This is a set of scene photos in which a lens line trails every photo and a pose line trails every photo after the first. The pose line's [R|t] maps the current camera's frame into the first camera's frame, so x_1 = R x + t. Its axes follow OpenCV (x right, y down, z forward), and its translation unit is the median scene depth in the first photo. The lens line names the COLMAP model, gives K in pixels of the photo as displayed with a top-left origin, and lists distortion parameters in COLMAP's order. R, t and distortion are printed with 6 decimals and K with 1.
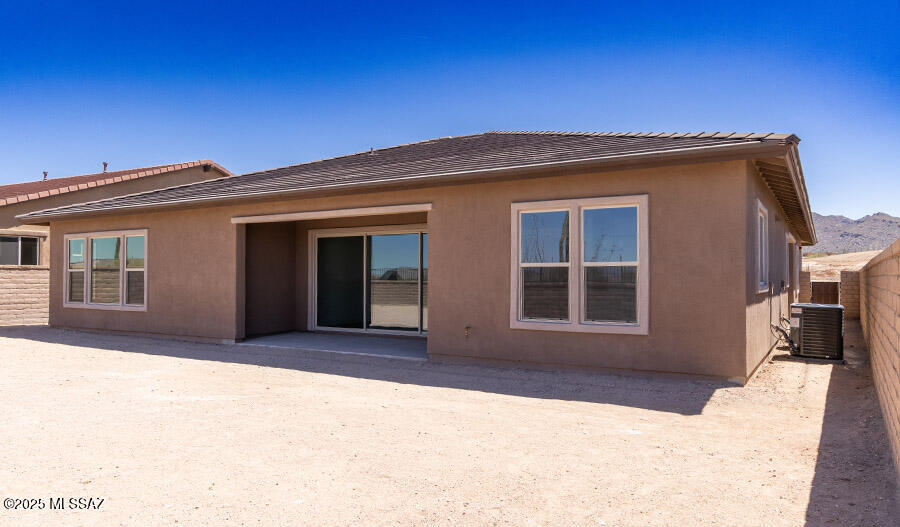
lens RADIAL K [[632.9, 0, 450.8], [0, 632.9, 261.1], [0, 0, 1]] dist [0.013896, -0.006903]
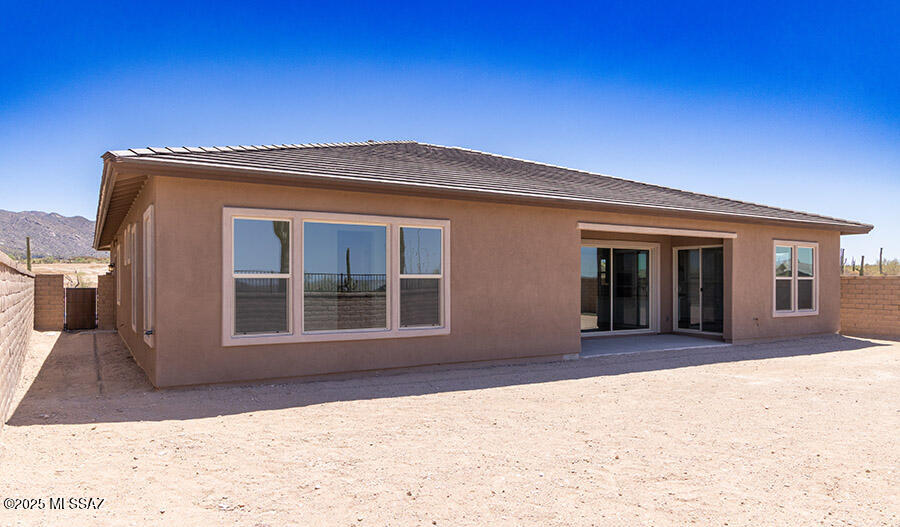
lens RADIAL K [[603.7, 0, 451.0], [0, 603.7, 273.3], [0, 0, 1]] dist [0.000286, 0.005553]
pose [[0.458101, 0.019848, 0.888678, -0.722090], [-0.017050, 0.999763, -0.013539, 0.012727], [-0.888736, -0.008950, 0.458331, 0.450359]]
